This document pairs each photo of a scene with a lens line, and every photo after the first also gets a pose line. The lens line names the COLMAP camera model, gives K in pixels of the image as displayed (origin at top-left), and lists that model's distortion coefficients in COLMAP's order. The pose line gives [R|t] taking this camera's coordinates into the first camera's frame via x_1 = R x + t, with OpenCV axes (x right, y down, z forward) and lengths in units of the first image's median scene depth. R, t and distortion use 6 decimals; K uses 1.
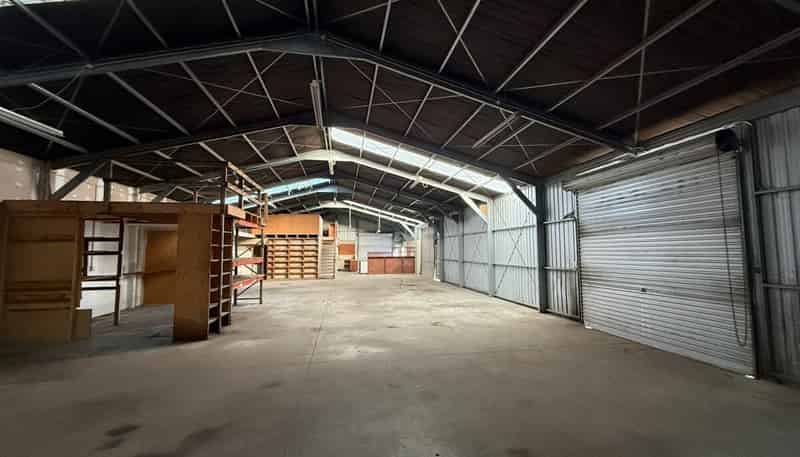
lens RADIAL K [[318.3, 0, 404.9], [0, 318.3, 226.5], [0, 0, 1]] dist [0.006975, 0.000055]
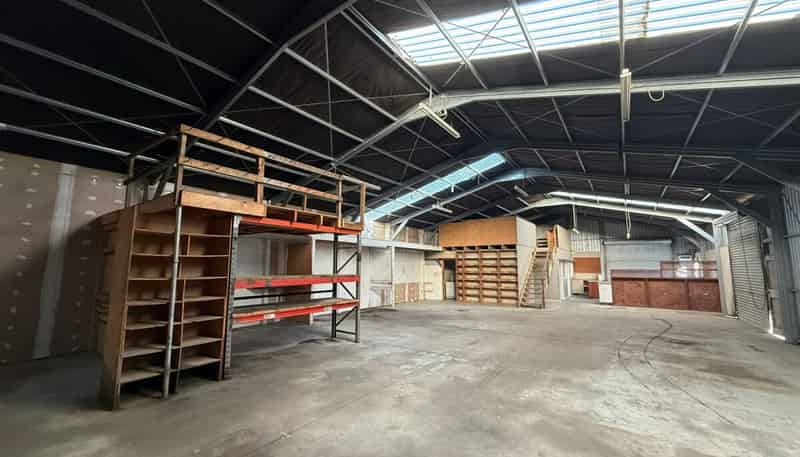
lens RADIAL K [[318.3, 0, 404.9], [0, 318.3, 226.5], [0, 0, 1]] dist [0.006975, 0.000055]
pose [[0.690904, -0.082668, -0.718204, 0.064707], [0.046760, 0.996470, -0.069715, 0.021169], [0.721433, 0.014583, 0.692331, 0.275475]]
